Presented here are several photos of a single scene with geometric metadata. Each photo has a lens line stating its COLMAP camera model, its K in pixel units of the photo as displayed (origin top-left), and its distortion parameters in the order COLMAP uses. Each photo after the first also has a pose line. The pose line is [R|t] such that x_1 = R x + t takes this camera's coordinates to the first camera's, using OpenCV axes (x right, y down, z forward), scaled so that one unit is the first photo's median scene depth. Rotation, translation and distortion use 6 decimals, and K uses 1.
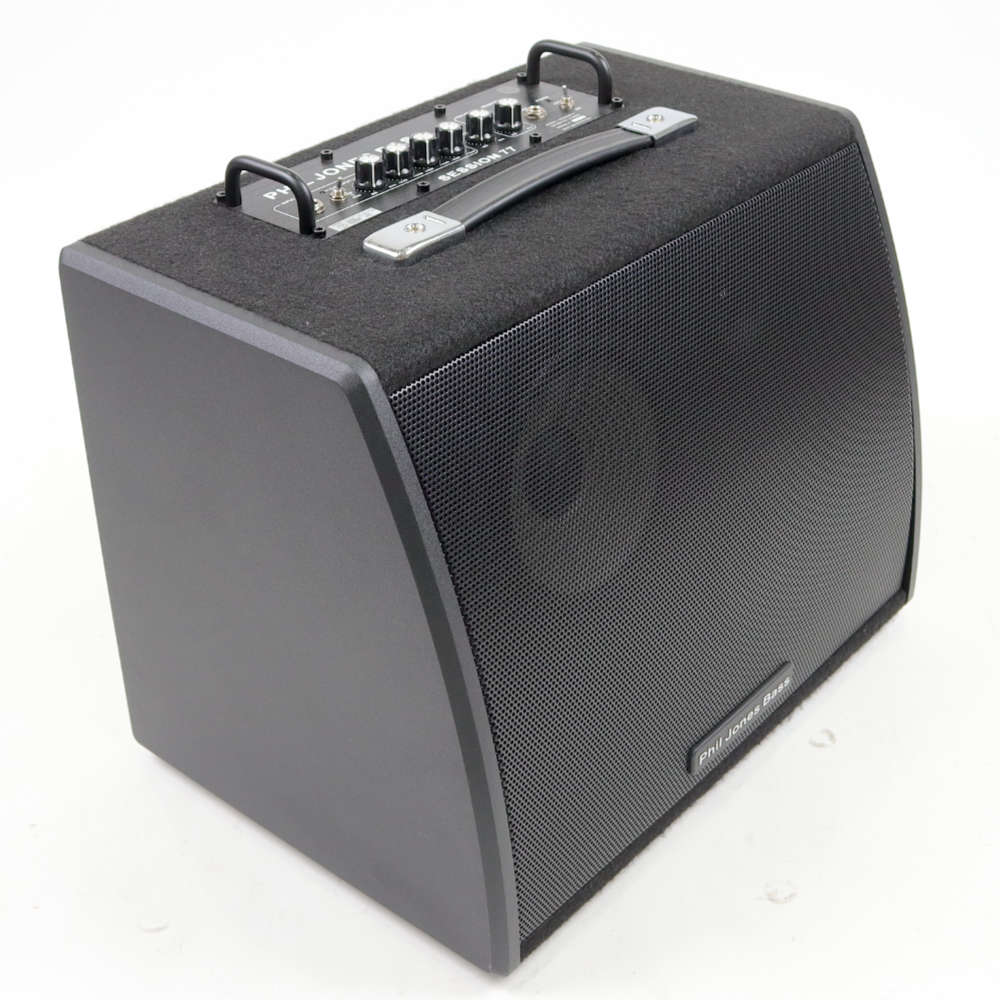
lens RADIAL K [[1688.9, 0, 500.0], [0, 1688.9, 500.0], [0, 0, 1]] dist [-0.016676, -0.058861]
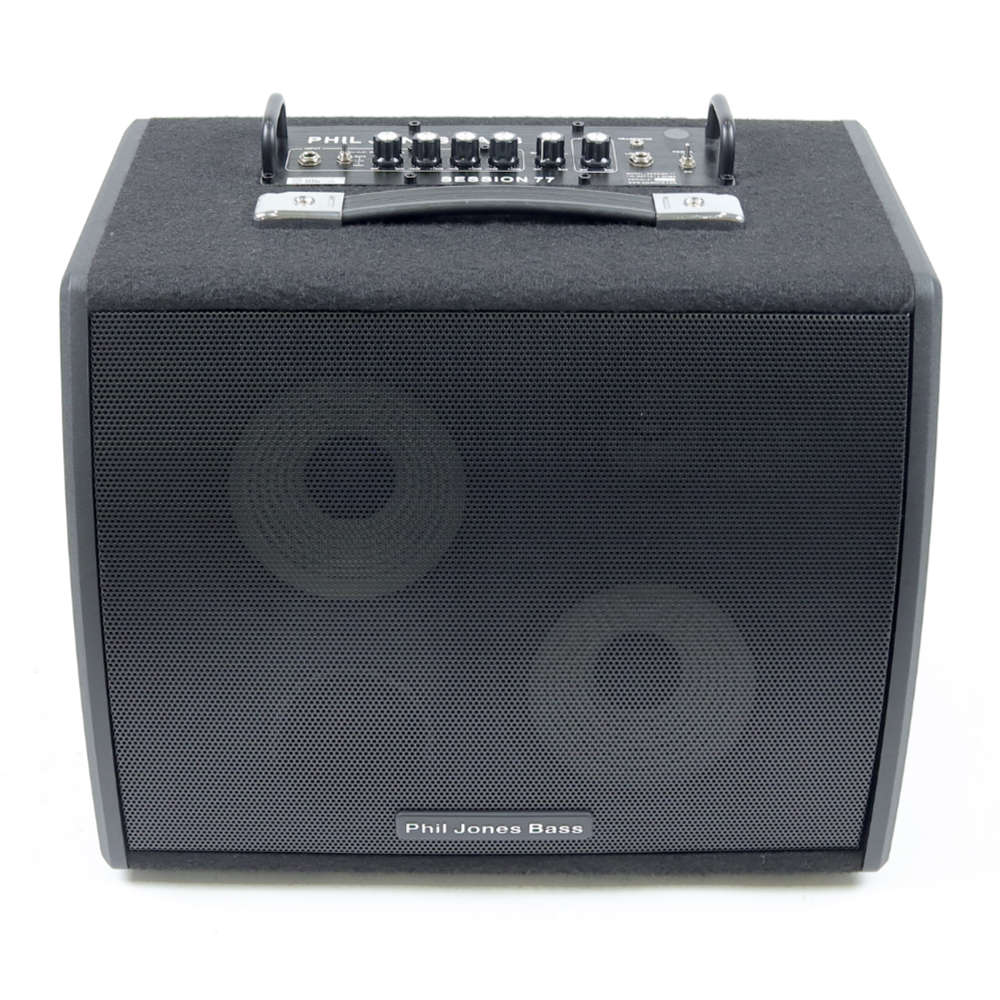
lens RADIAL K [[1688.9, 0, 500.0], [0, 1688.9, 500.0], [0, 0, 1]] dist [-0.016676, -0.058861]
pose [[0.660108, 0.442077, -0.607310, 0.656858], [-0.418467, 0.887829, 0.191427, -0.219639], [0.623813, 0.127777, 0.771058, 0.266524]]
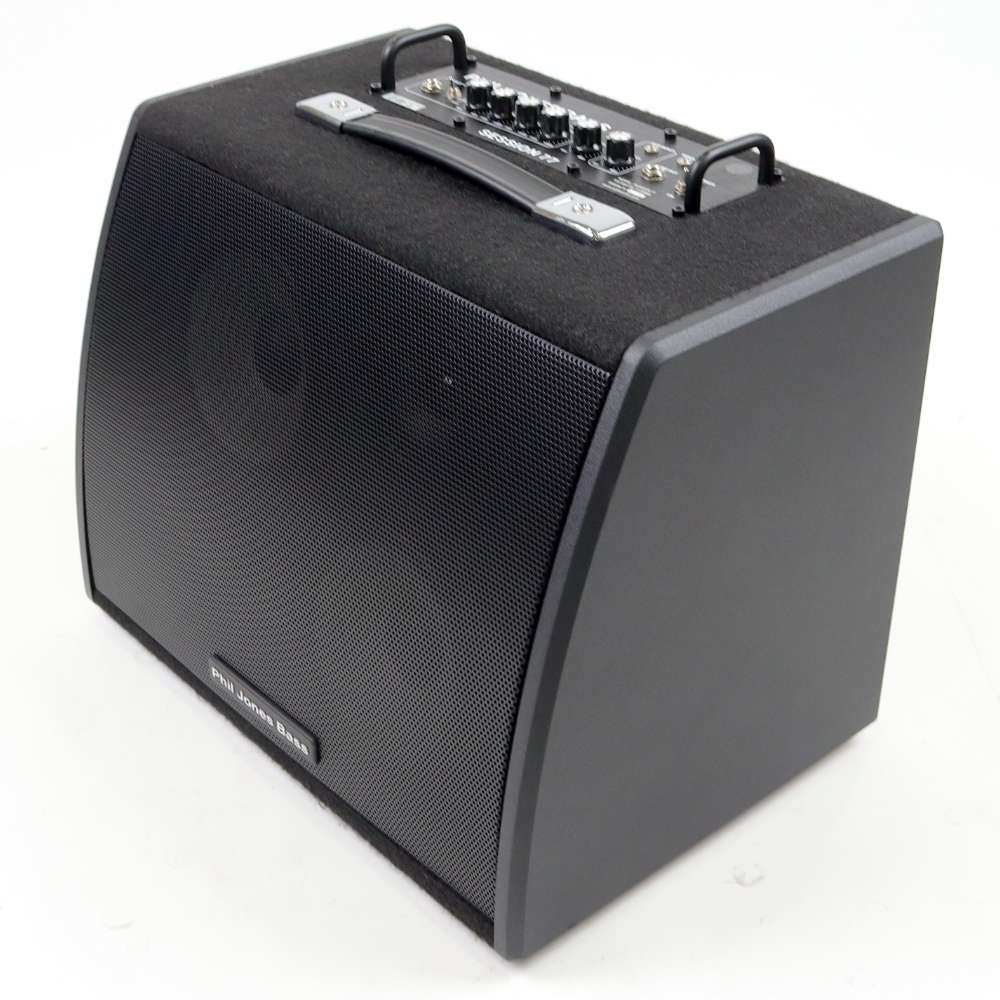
lens RADIAL K [[1688.9, 0, 500.0], [0, 1688.9, 500.0], [0, 0, 1]] dist [-0.016676, -0.058861]
pose [[-0.141910, 0.547830, -0.824466, 0.909166], [-0.524145, 0.664966, 0.532065, -0.576705], [0.839723, 0.507645, 0.192777, 0.895475]]
